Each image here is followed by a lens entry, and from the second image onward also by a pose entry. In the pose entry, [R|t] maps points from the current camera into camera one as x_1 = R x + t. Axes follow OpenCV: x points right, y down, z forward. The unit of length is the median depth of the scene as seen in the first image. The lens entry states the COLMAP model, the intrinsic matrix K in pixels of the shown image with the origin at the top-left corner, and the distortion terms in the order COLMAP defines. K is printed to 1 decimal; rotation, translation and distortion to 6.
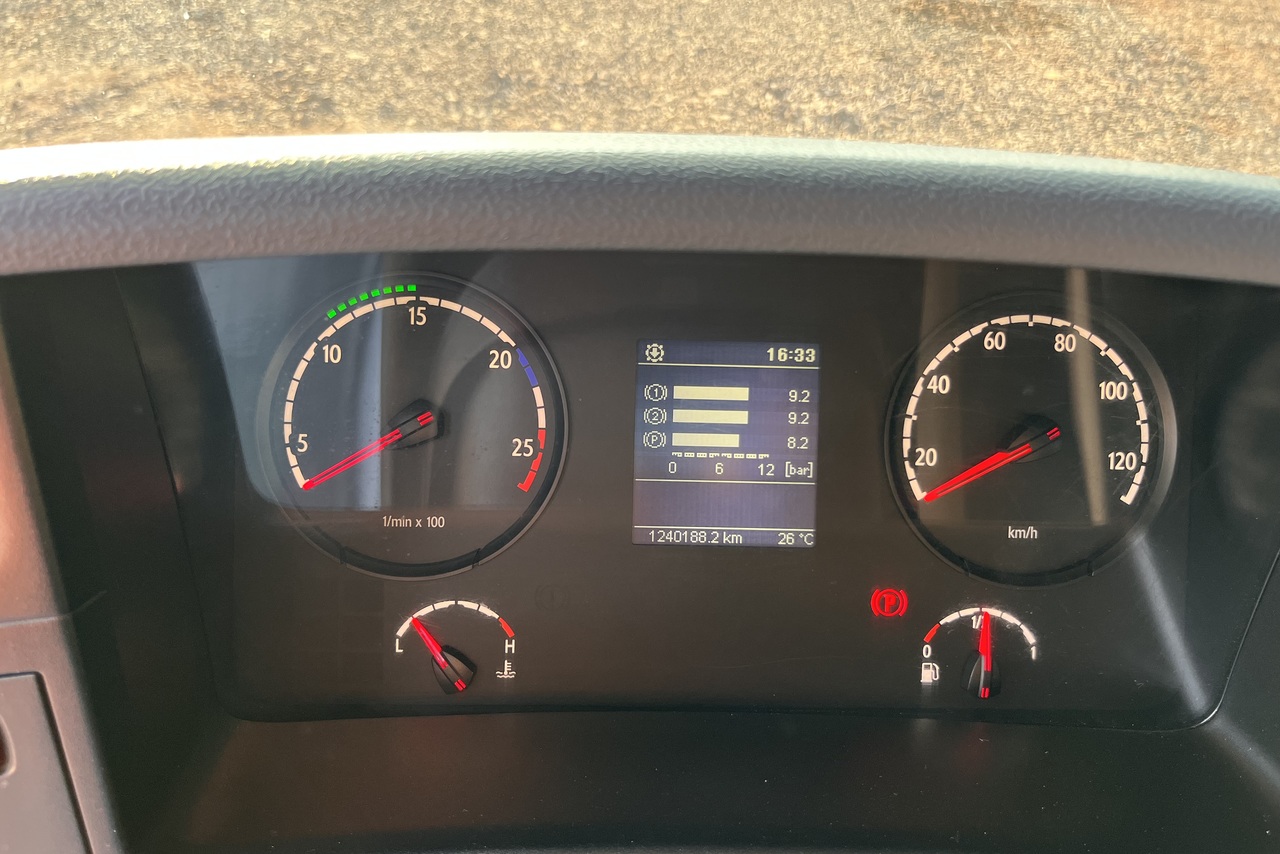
lens RADIAL K [[986.9, 0, 638.8], [0, 986.9, 428.2], [0, 0, 1]] dist [0.032603, -0.030964]
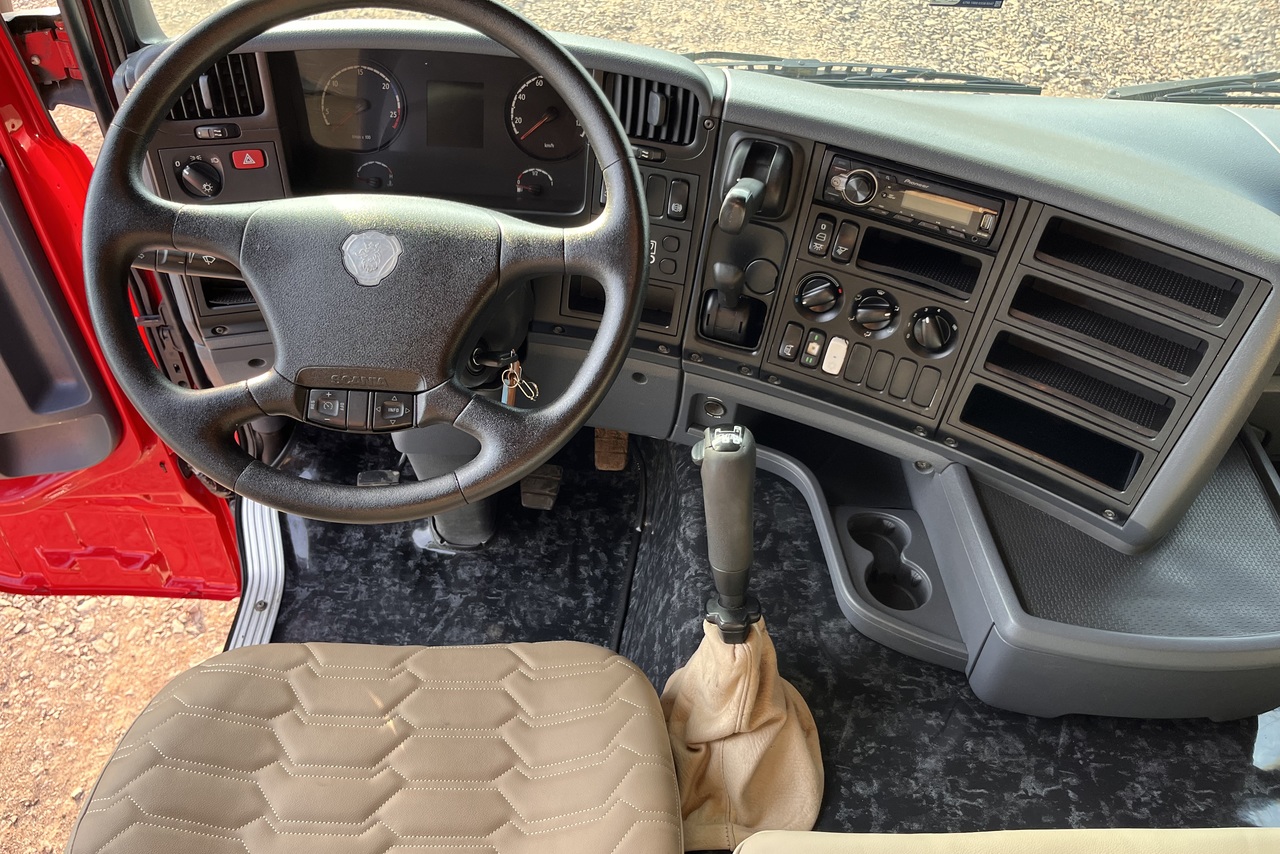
lens RADIAL K [[986.9, 0, 640.8], [0, 986.9, 425.0], [0, 0, 1]] dist [0.032603, -0.030964]
pose [[0.998875, 0.024468, -0.040613, 0.847912], [-0.017918, 0.987839, 0.154446, 0.506681], [0.043898, -0.153545, 0.987166, -2.334772]]
